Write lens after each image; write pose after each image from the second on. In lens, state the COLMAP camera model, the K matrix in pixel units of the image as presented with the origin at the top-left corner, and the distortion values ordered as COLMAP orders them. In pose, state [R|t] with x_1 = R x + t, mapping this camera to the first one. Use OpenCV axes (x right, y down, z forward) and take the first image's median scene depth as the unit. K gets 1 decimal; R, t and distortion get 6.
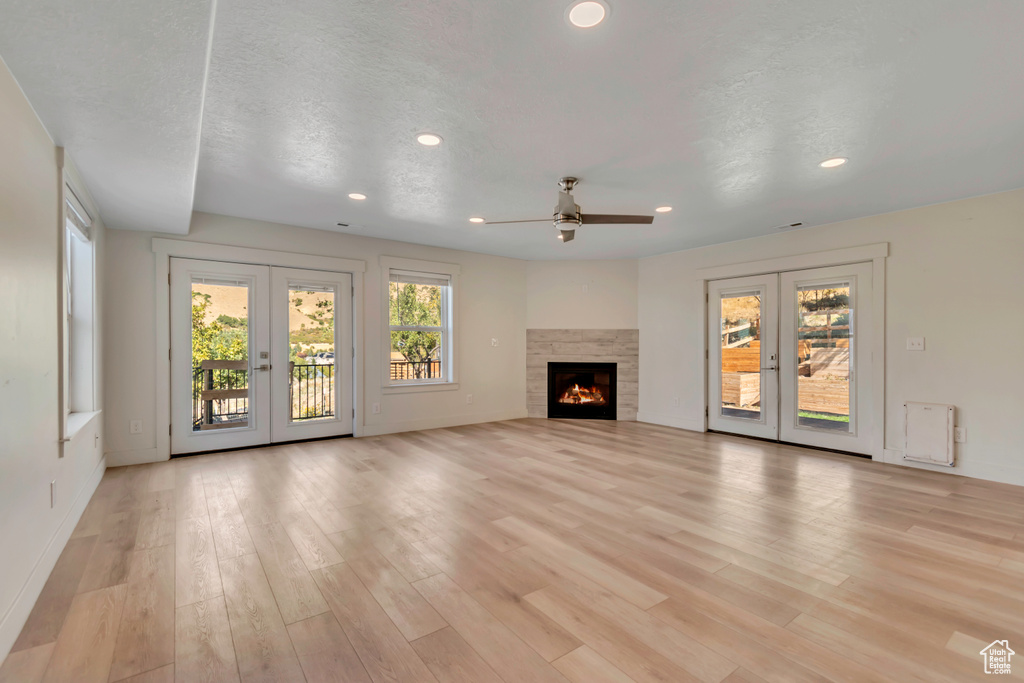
lens RADIAL K [[458.7, 0, 513.2], [0, 458.7, 345.2], [0, 0, 1]] dist [0.005659, 0.000449]
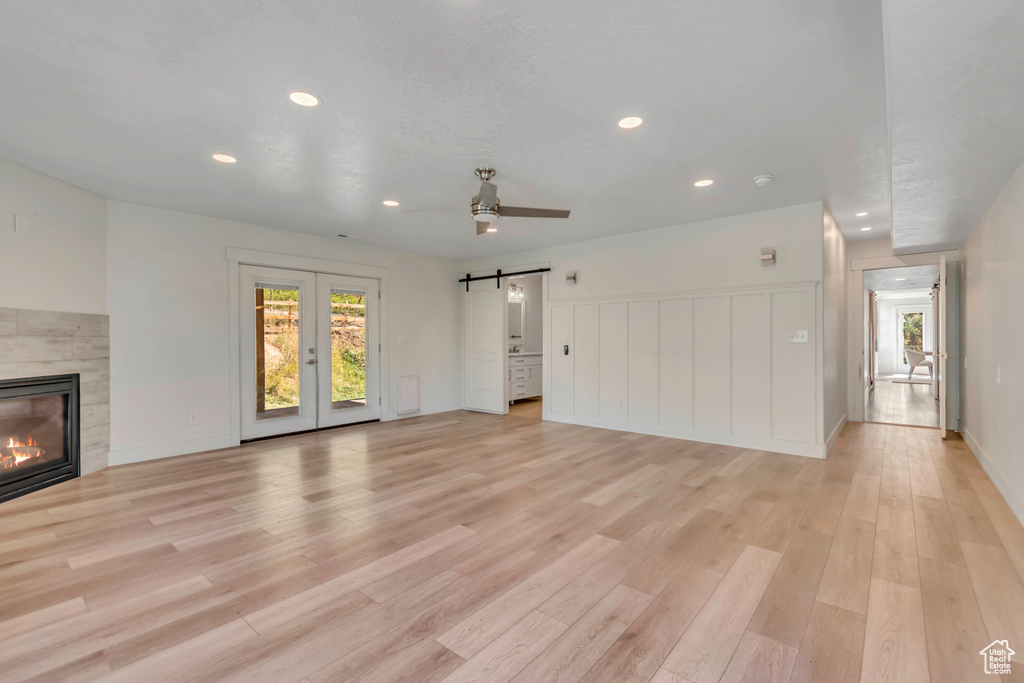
lens RADIAL K [[458.7, 0, 513.0], [0, 458.7, 340.0], [0, 0, 1]] dist [0.005659, 0.000449]
pose [[-0.243380, -0.002057, 0.969929, -0.602362], [0.005110, 0.999981, 0.003403, -0.001831], [-0.969917, 0.005785, -0.243365, 0.851915]]
